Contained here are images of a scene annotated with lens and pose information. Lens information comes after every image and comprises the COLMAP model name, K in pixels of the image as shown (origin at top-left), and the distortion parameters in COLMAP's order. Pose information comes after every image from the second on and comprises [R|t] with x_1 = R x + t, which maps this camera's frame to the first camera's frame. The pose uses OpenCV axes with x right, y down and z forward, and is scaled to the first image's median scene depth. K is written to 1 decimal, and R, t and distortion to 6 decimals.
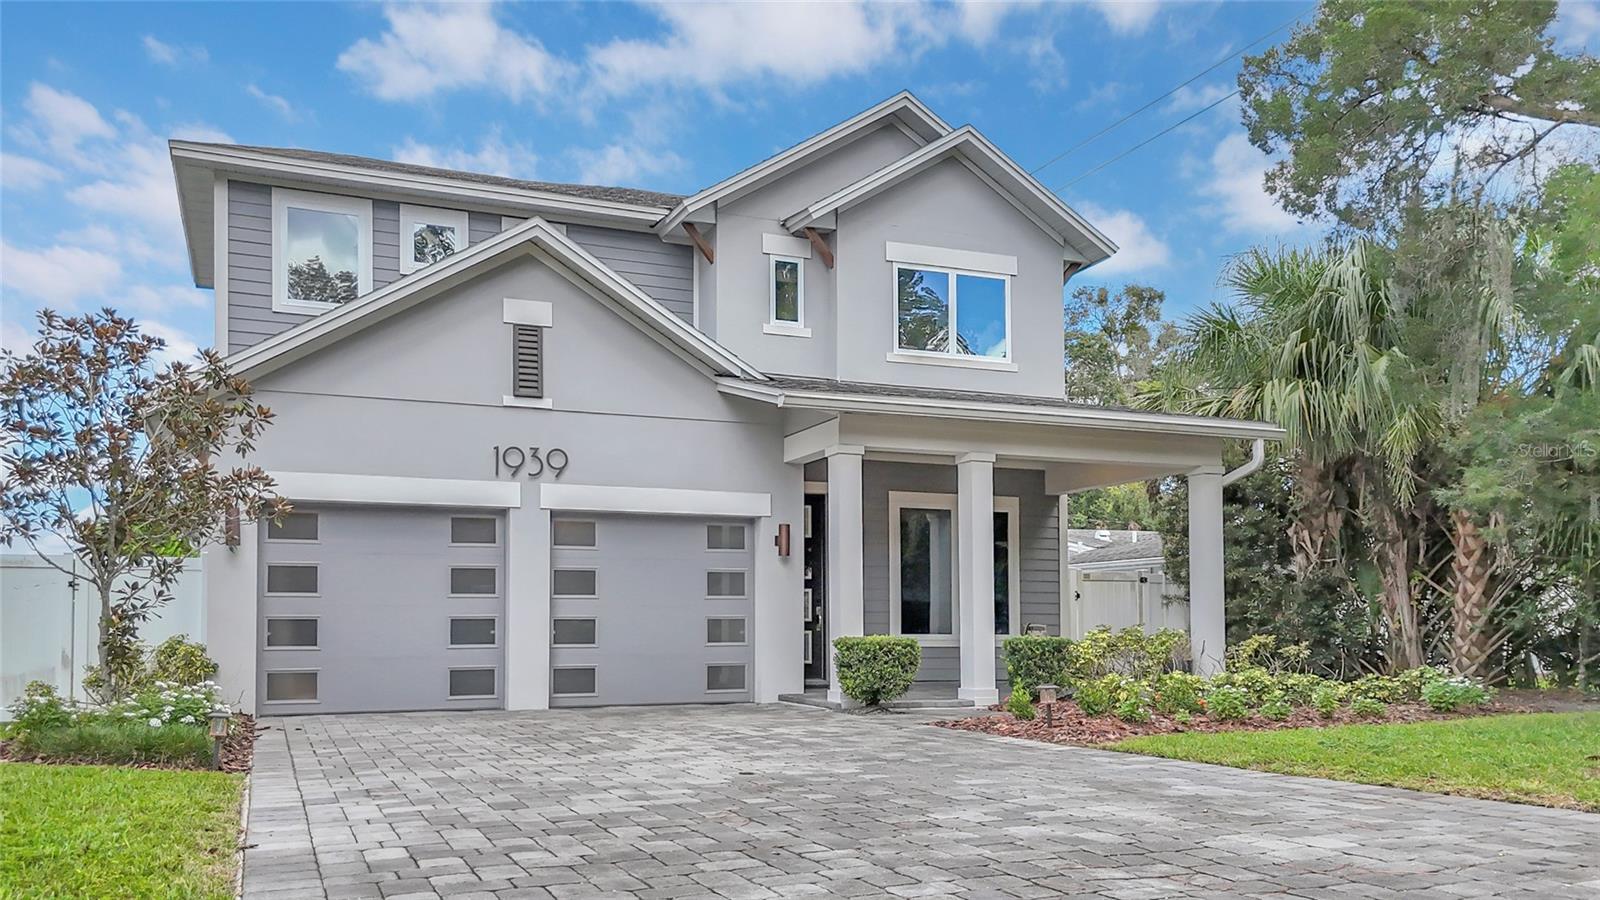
lens RADIAL K [[1238.7, 0, 771.2], [0, 1238.7, 596.2], [0, 0, 1]] dist [0.050897, 0.018659]
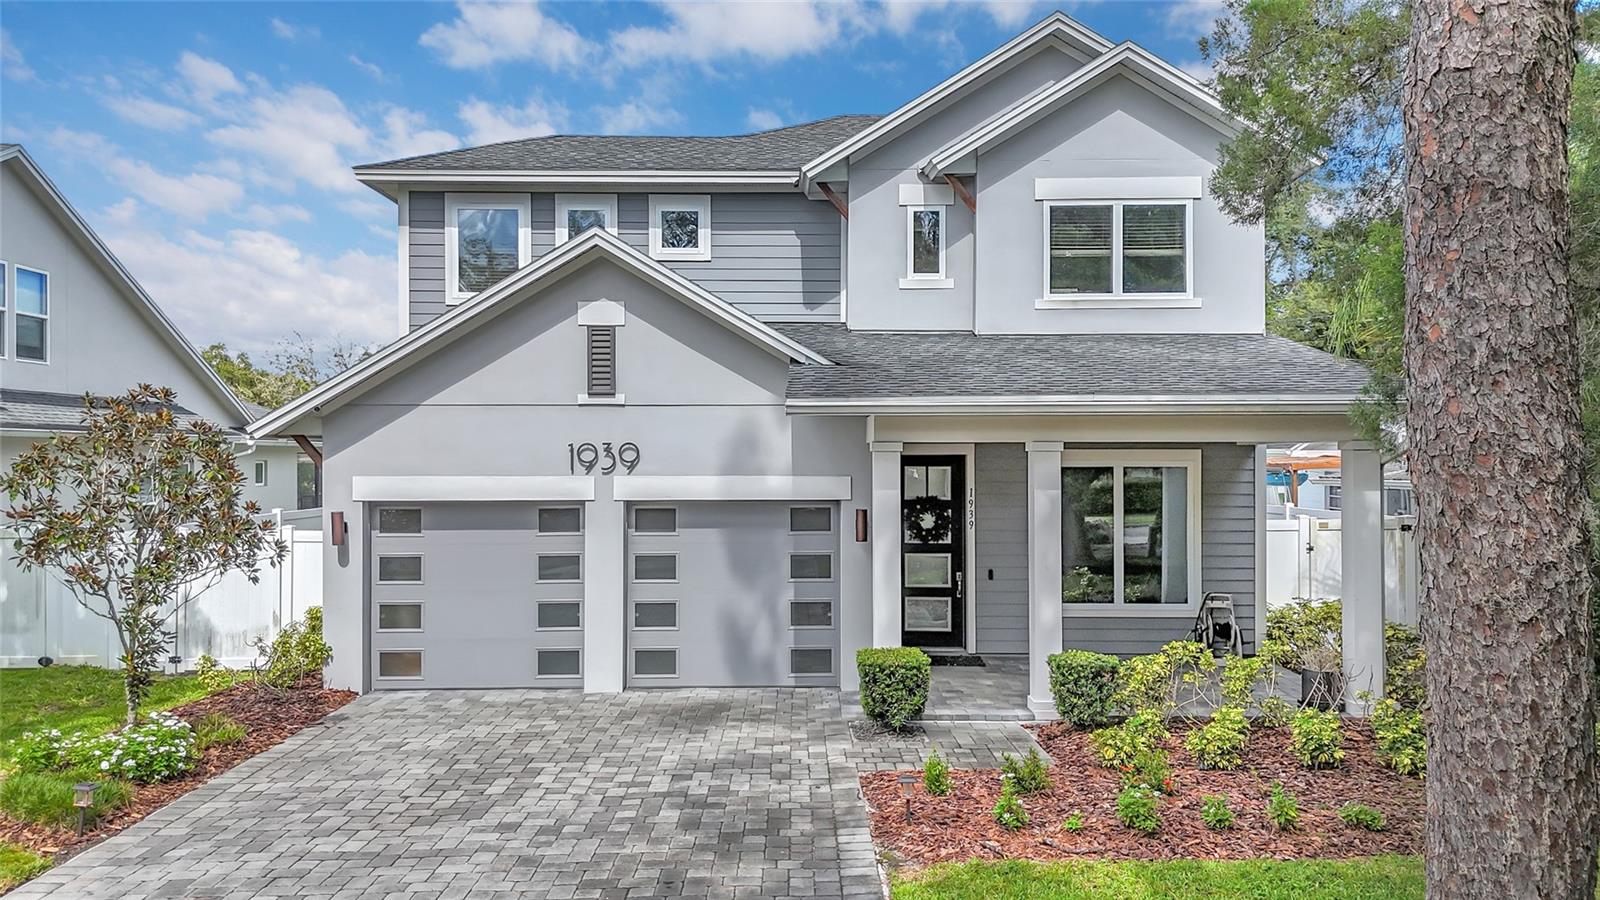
lens RADIAL K [[1238.7, 0, 812.1], [0, 1238.7, 455.9], [0, 0, 1]] dist [0.050897, 0.018659]
pose [[0.930467, 0.002426, -0.366368, 0.326799], [0.009640, 0.999470, 0.031101, -0.128844], [0.366249, -0.032470, 0.929950, 0.083061]]
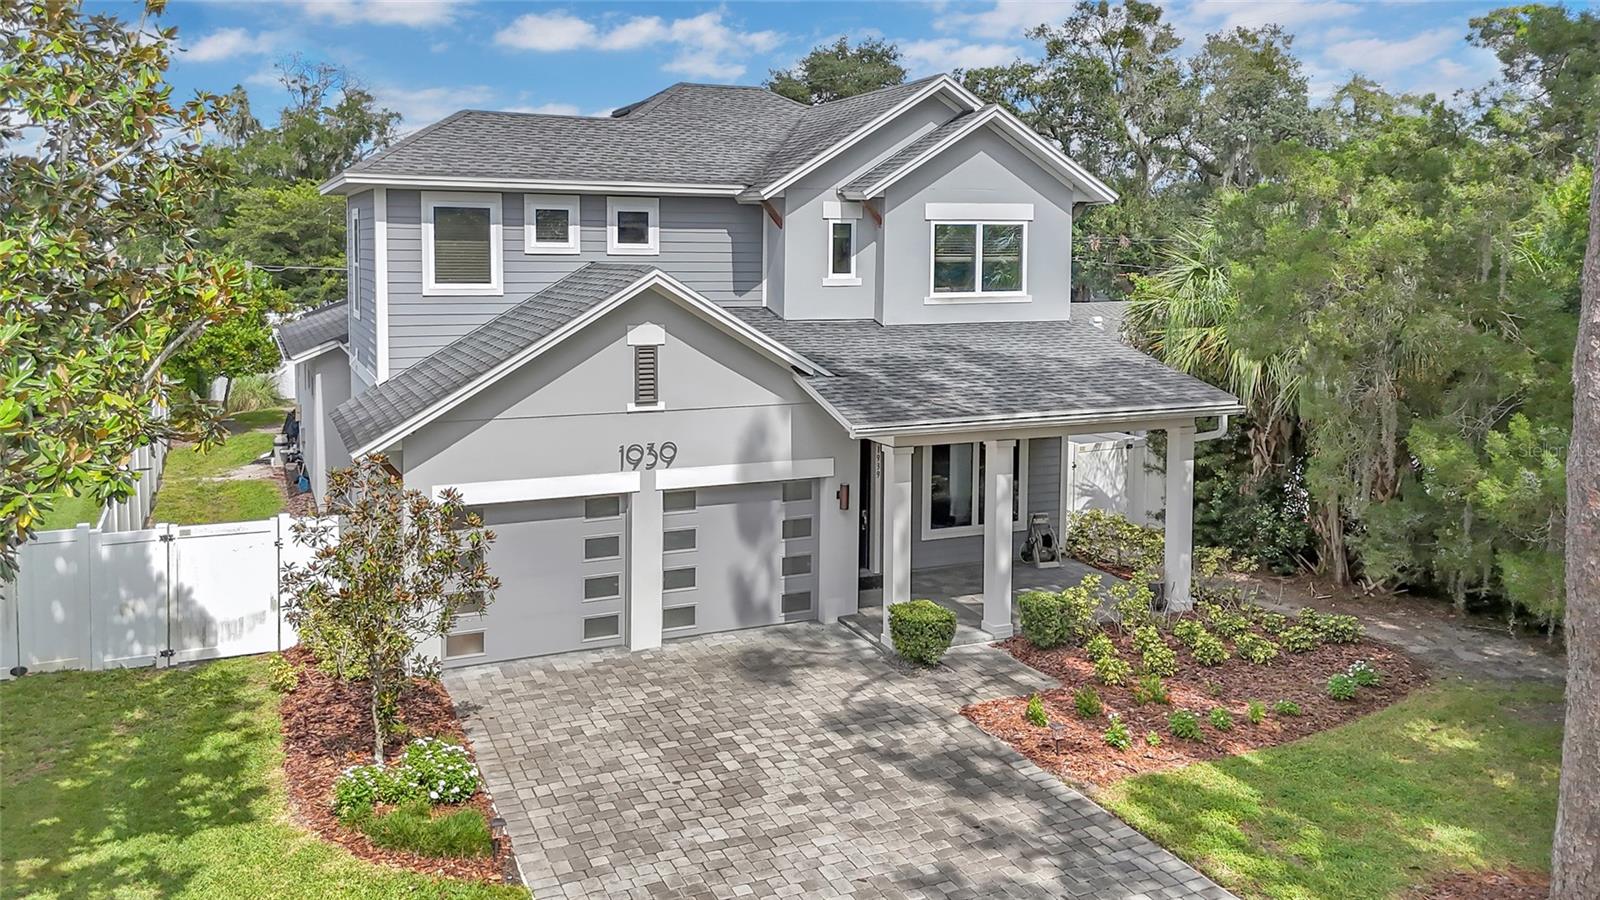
lens RADIAL K [[1238.7, 0, 807.6], [0, 1238.7, 351.1], [0, 0, 1]] dist [0.050897, 0.018659]
pose [[0.999166, 0.008946, 0.039846, -0.077635], [-0.013666, 0.992704, 0.119796, -0.335649], [-0.038483, -0.120241, 0.991999, -0.215098]]
